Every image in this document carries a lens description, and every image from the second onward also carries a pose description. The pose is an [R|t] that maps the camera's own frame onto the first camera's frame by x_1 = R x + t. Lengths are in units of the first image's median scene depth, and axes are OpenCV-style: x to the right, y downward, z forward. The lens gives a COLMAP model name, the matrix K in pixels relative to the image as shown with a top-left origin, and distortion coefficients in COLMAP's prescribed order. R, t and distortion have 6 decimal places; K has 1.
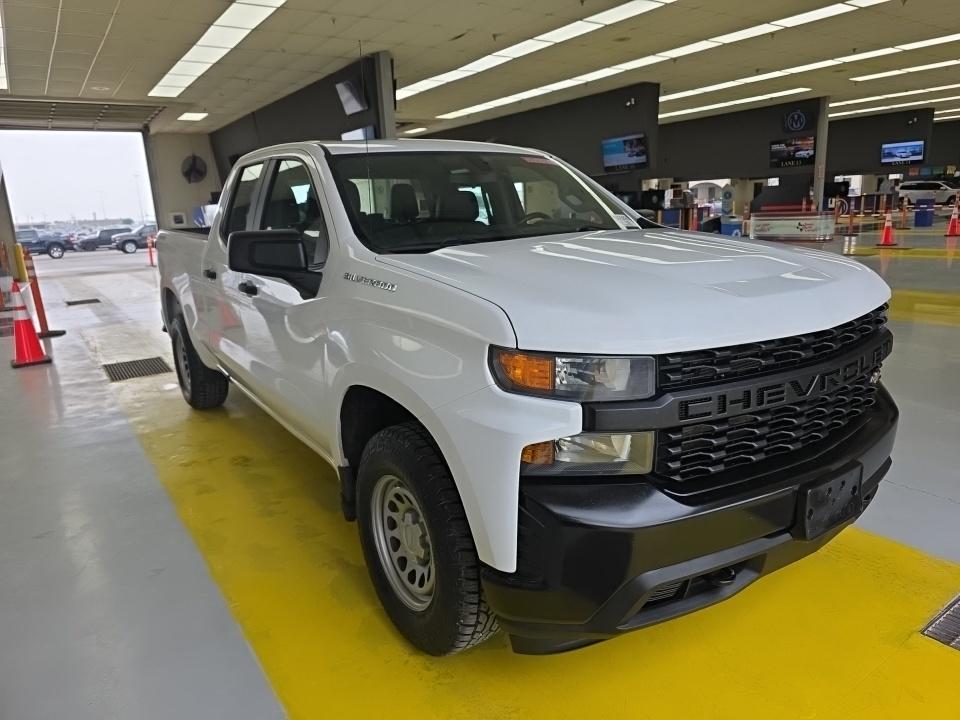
lens RADIAL K [[646.1, 0, 480.2], [0, 646.1, 352.3], [0, 0, 1]] dist [0.005934, -0.003572]
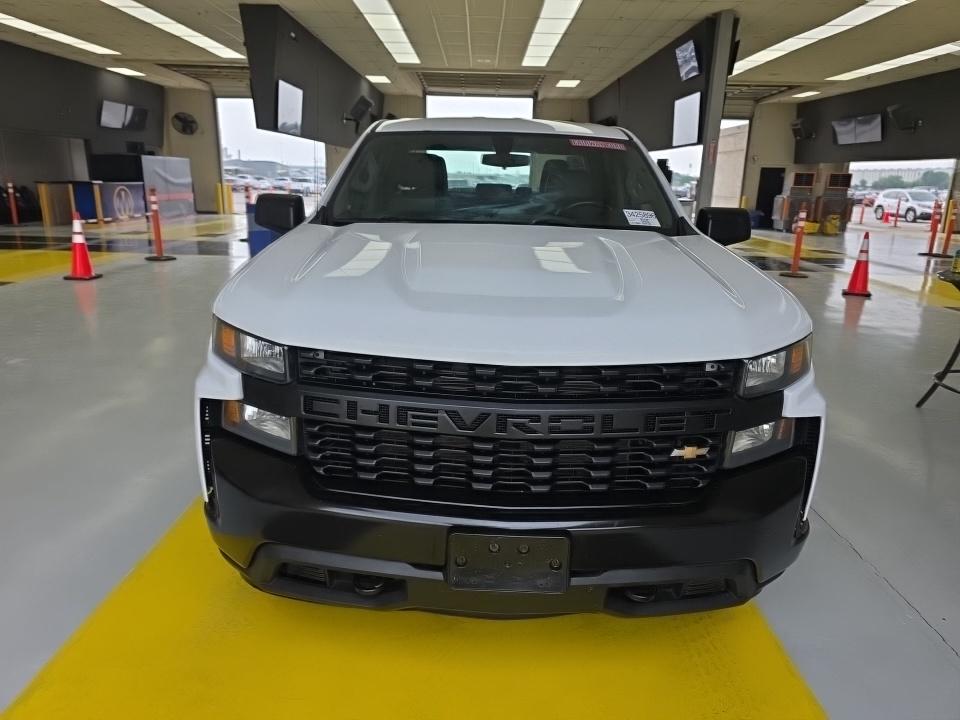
lens RADIAL K [[646.1, 0, 480.2], [0, 646.1, 352.3], [0, 0, 1]] dist [0.005934, -0.003572]
pose [[0.818899, 0.209706, -0.534254, 0.139397], [-0.182207, 0.977693, 0.104482, -0.019446], [0.544247, 0.011785, 0.838842, 0.036952]]
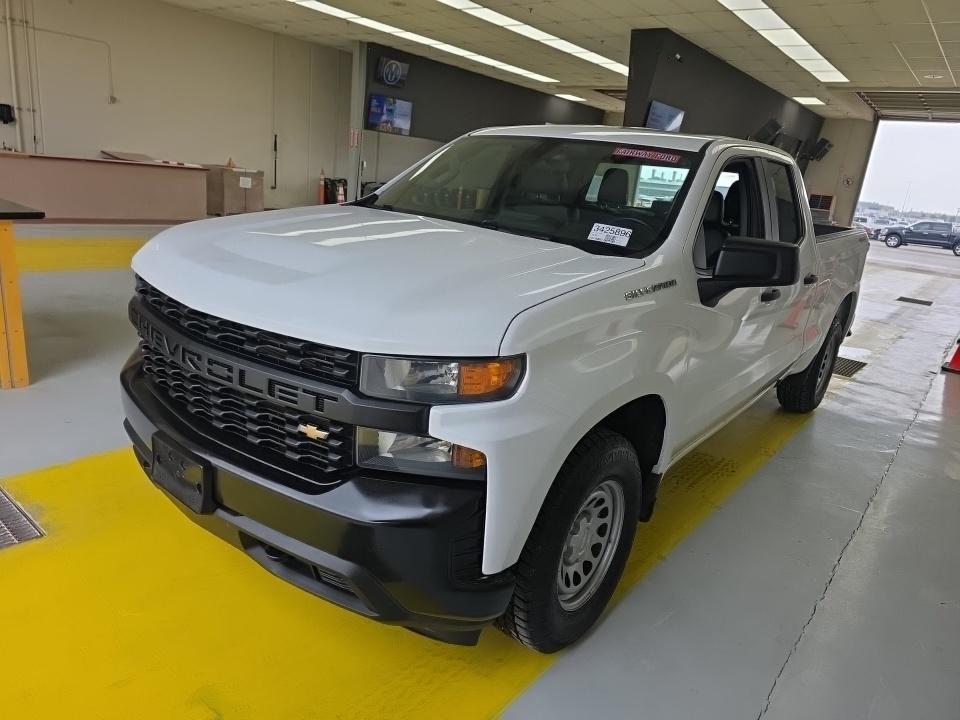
lens RADIAL K [[655.5, 0, 480.0], [0, 655.5, 360.0], [0, 0, 1]] dist [0.001755, -0.002884]
pose [[0.277230, 0.329678, -0.902472, 0.240743], [-0.313459, 0.918930, 0.239398, -0.052374], [0.908233, 0.216520, 0.358095, 0.156350]]
